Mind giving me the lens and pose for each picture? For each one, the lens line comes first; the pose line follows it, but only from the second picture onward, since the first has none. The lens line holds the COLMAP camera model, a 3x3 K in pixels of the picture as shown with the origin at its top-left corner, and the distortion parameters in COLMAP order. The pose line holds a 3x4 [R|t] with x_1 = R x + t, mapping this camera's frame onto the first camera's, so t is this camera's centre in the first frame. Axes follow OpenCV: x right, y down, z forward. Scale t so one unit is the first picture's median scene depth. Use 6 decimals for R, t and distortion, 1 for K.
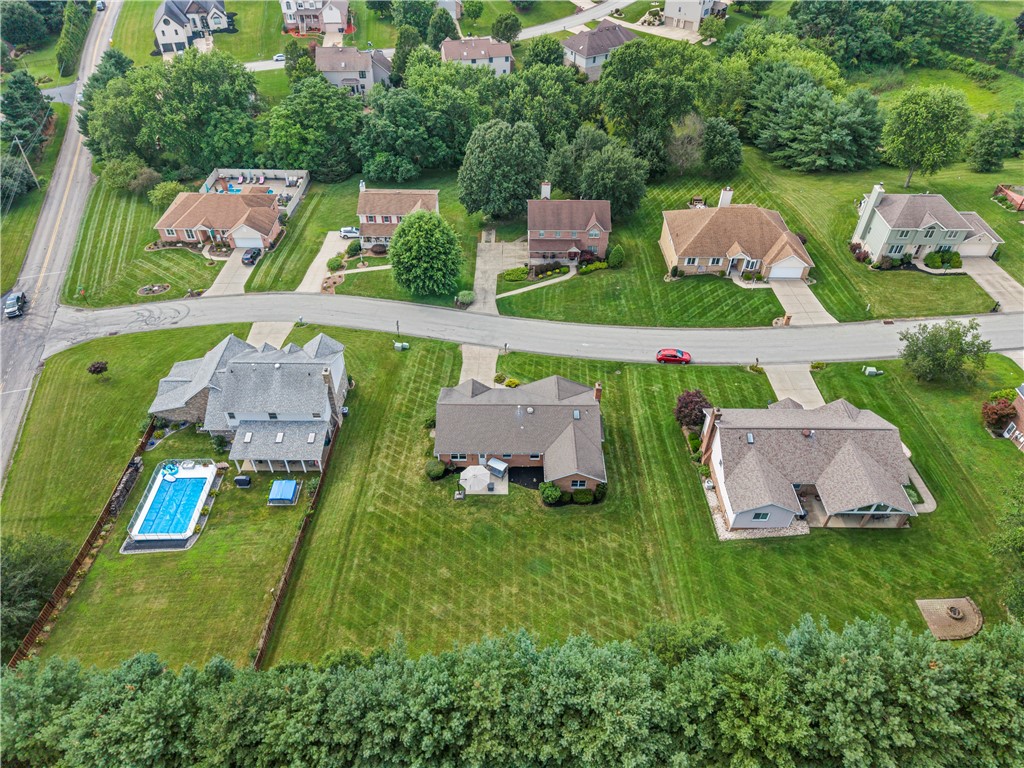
lens RADIAL K [[731.0, 0, 512.0], [0, 731.0, 384.0], [0, 0, 1]] dist [0.019077, -0.006849]
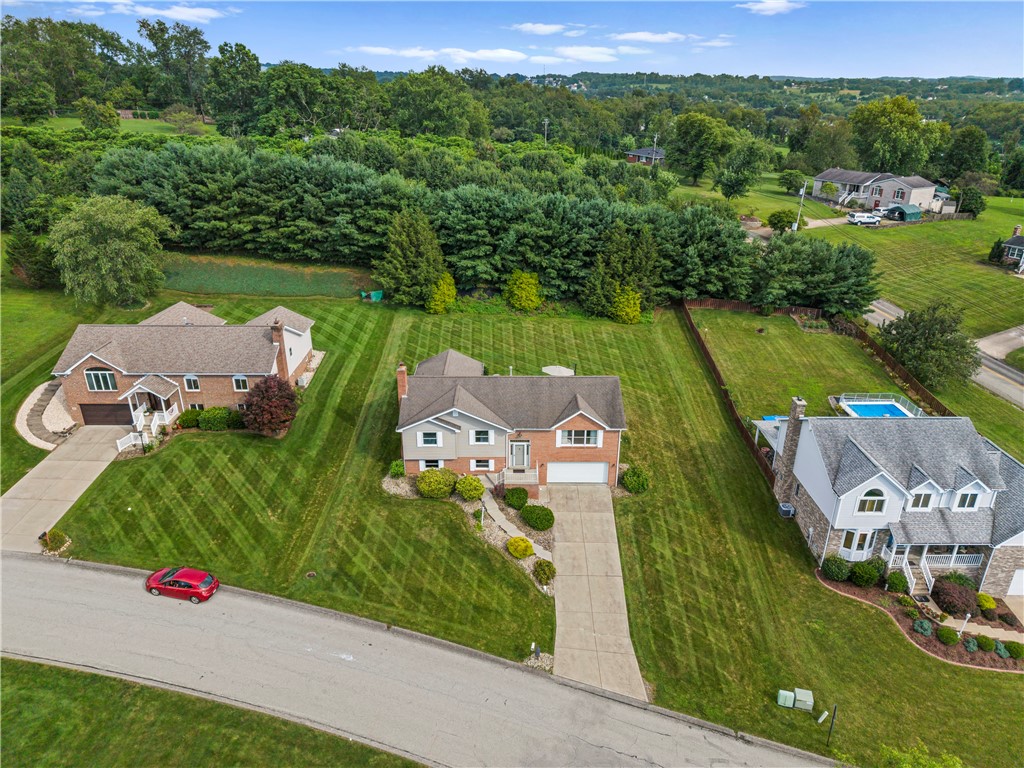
lens RADIAL K [[731.0, 0, 512.0], [0, 731.0, 384.0], [0, 0, 1]] dist [0.019077, -0.006849]
pose [[-0.999662, -0.010979, -0.023572, 0.018356], [-0.026002, 0.433362, 0.900845, -0.479816], [0.000325, 0.901153, -0.433501, 0.991484]]
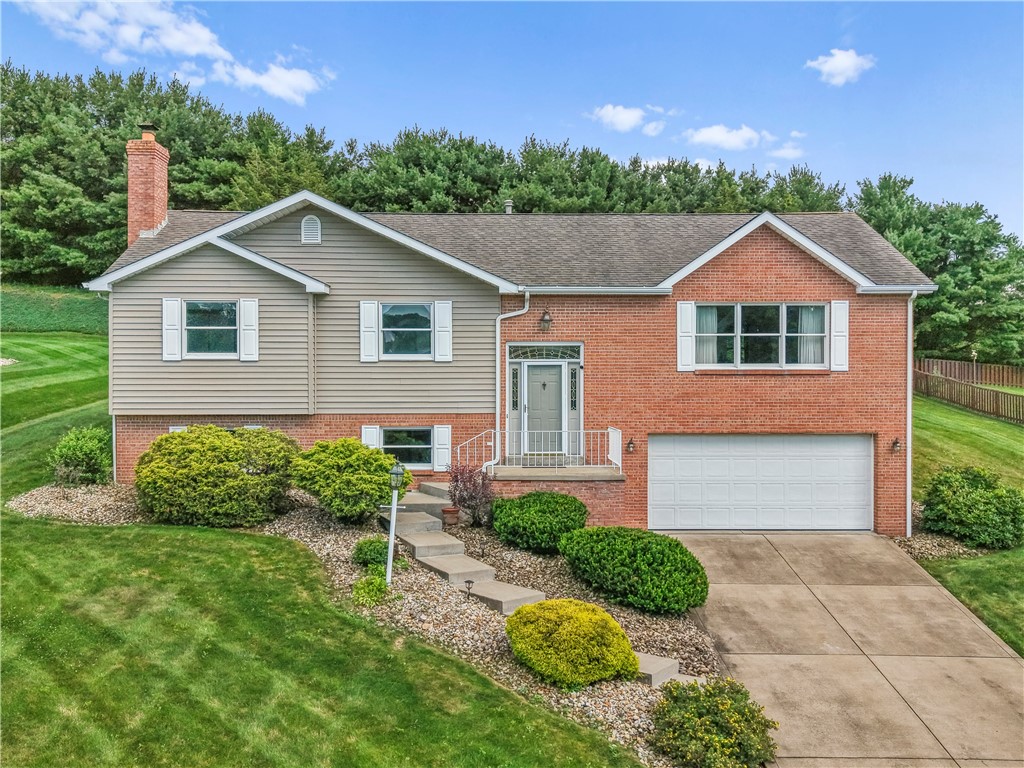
lens RADIAL K [[1069.1, 0, 512.0], [0, 1069.1, 384.0], [0, 0, 1]] dist [-0.010129, -0.023959]
pose [[-0.999491, -0.009831, -0.030349, 0.012649], [-0.027512, 0.747205, 0.664024, -0.119266], [0.016149, 0.664521, -0.747095, 0.961589]]
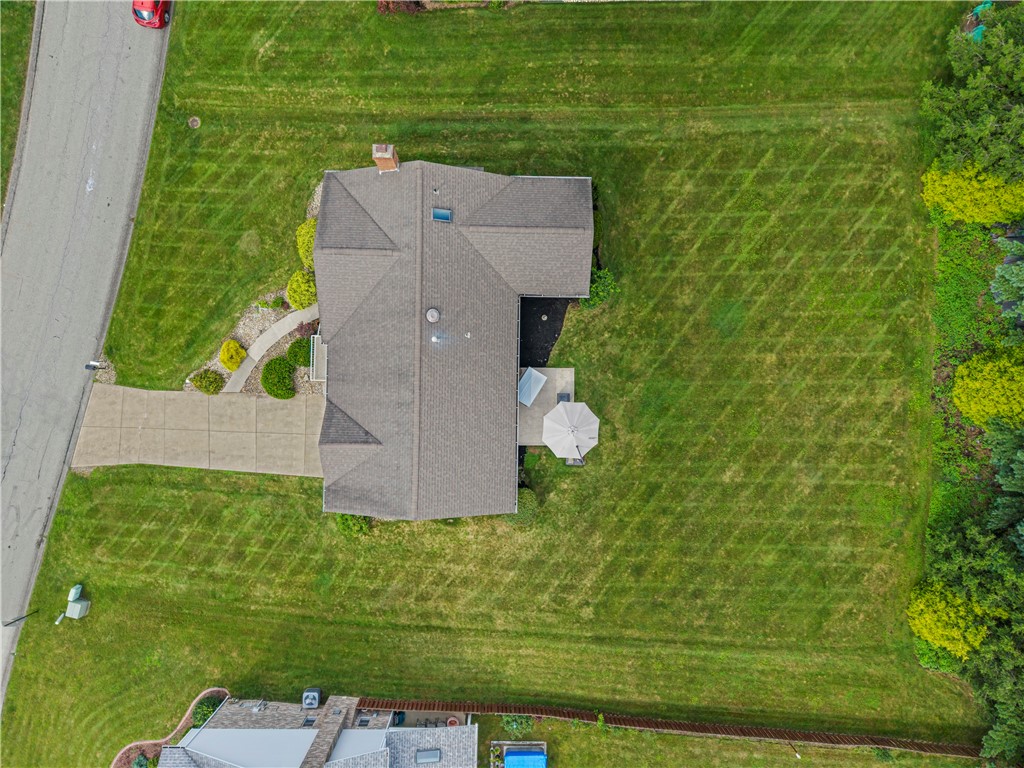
lens RADIAL K [[731.0, 0, 512.0], [0, 731.0, 384.0], [0, 0, 1]] dist [0.019077, -0.006849]
pose [[0.012621, -0.999784, -0.016535, -0.006480], [0.654275, -0.004248, 0.756245, -0.211629], [-0.756151, -0.020363, 0.654080, 0.492876]]
